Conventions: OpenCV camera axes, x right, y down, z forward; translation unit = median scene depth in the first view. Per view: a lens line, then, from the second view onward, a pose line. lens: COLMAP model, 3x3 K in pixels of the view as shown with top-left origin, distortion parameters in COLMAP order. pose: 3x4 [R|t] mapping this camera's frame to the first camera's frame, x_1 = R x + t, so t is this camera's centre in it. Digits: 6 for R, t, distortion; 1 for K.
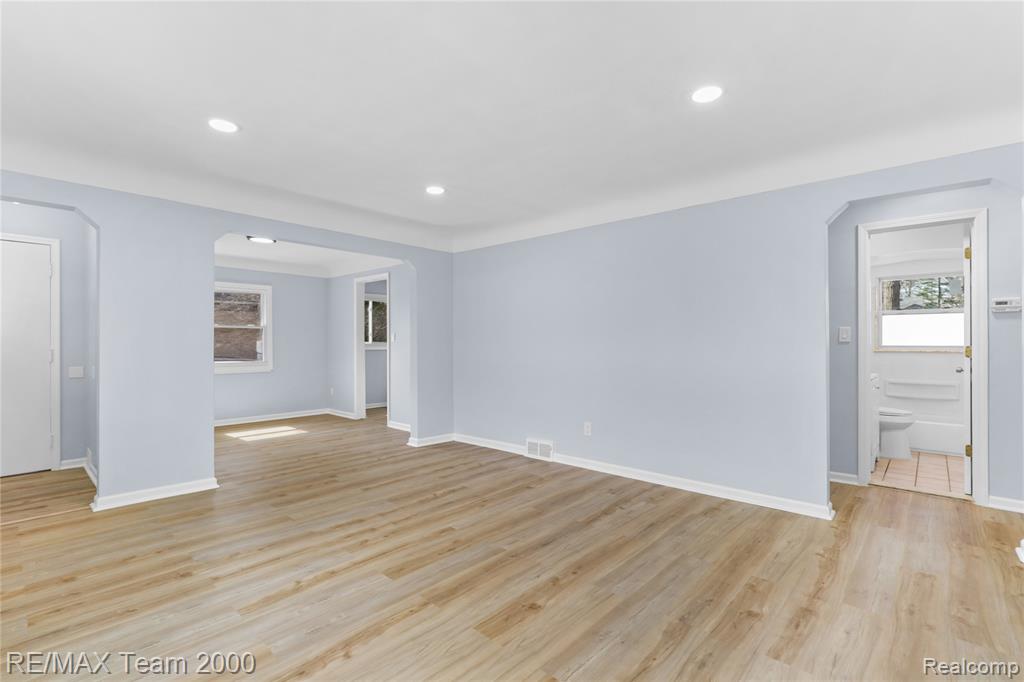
lens RADIAL K [[466.6, 0, 512.0], [0, 466.6, 341.0], [0, 0, 1]] dist [-0.003836, -0.000320]
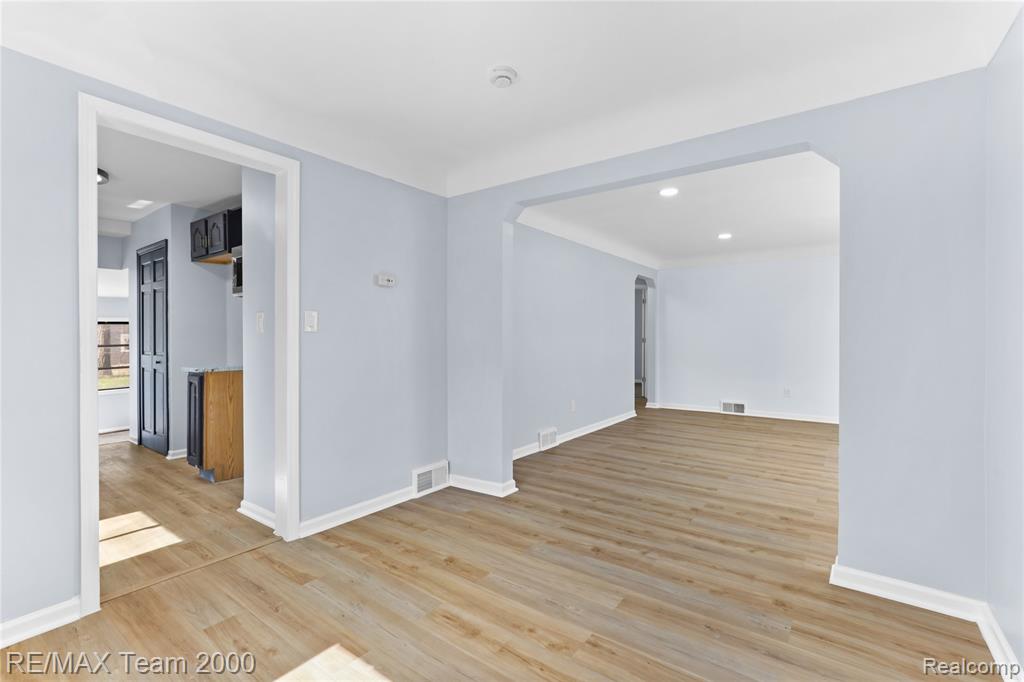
lens RADIAL K [[459.2, 0, 512.0], [0, 459.2, 341.0], [0, 0, 1]] dist [-0.003744, -0.000224]
pose [[-0.100199, -0.006694, 0.994945, -1.365316], [-0.005834, 0.999964, 0.006140, 0.013774], [-0.994950, -0.005189, -0.100235, 1.706766]]
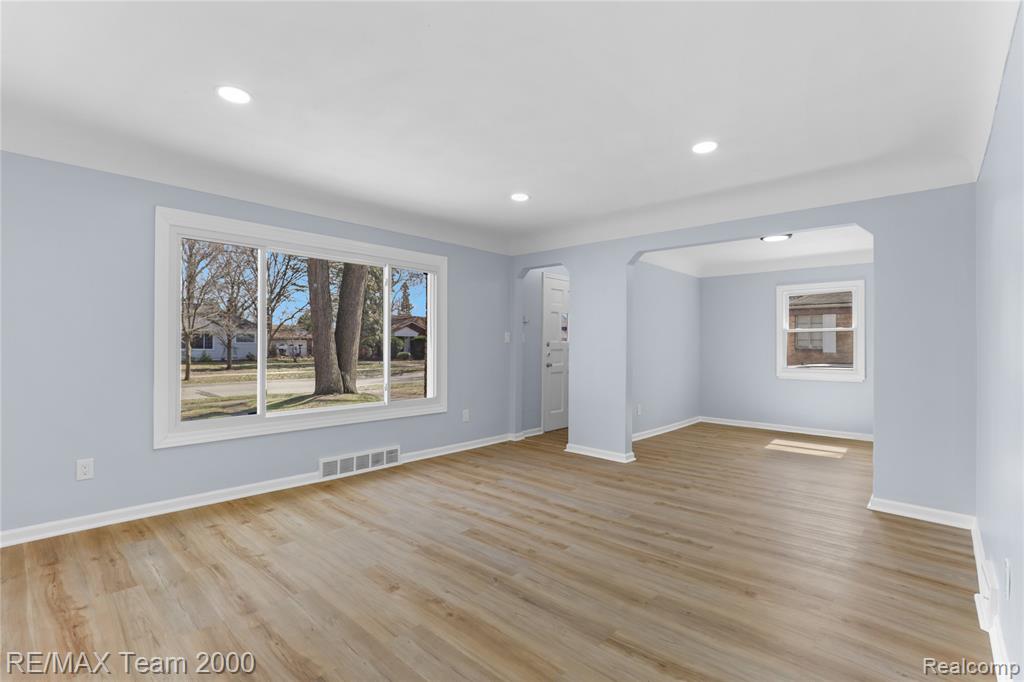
lens RADIAL K [[474.3, 0, 512.0], [0, 474.3, 341.0], [0, 0, 1]] dist [-0.005457, -0.000437]
pose [[-0.004496, -0.011107, -0.999928, 0.723530], [-0.002976, 0.999934, -0.011094, 0.006180], [0.999985, 0.002926, -0.004528, 0.806172]]
